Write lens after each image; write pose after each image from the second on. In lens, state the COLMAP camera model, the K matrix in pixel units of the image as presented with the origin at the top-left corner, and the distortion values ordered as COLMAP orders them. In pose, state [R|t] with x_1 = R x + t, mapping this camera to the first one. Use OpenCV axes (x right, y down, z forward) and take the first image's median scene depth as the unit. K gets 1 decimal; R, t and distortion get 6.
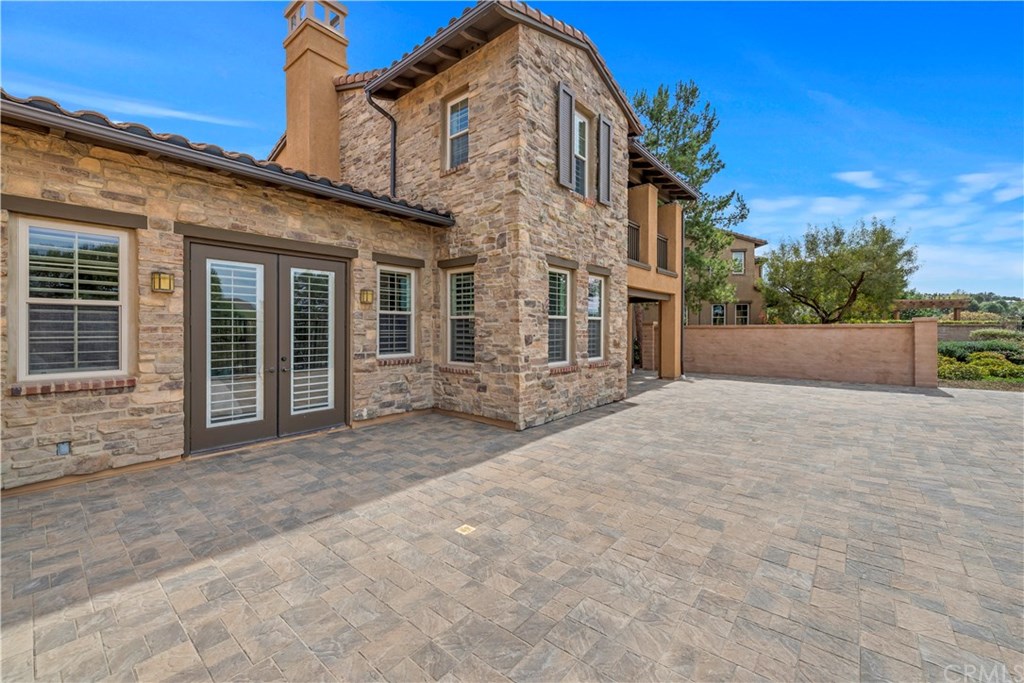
lens RADIAL K [[404.1, 0, 514.1], [0, 404.1, 339.0], [0, 0, 1]] dist [0.008116, -0.000998]
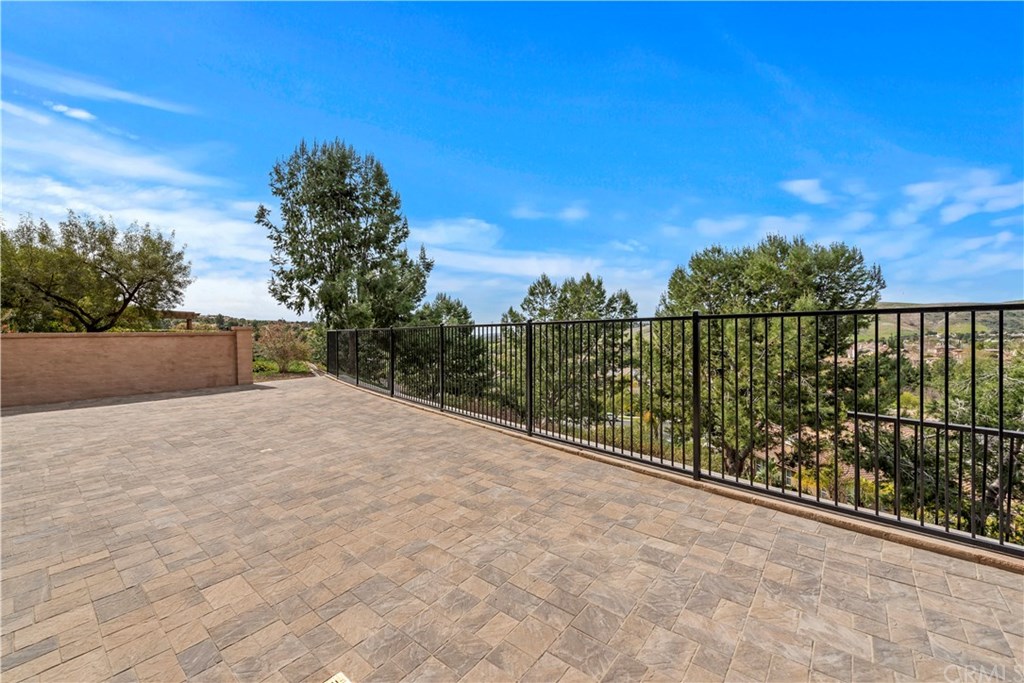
lens RADIAL K [[404.1, 0, 514.1], [0, 404.1, 339.0], [0, 0, 1]] dist [0.008116, -0.000998]
pose [[-0.007284, -0.014657, 0.999866, -0.513599], [0.039221, 0.999119, 0.014932, -0.007038], [-0.999204, 0.039324, -0.006703, 0.560504]]
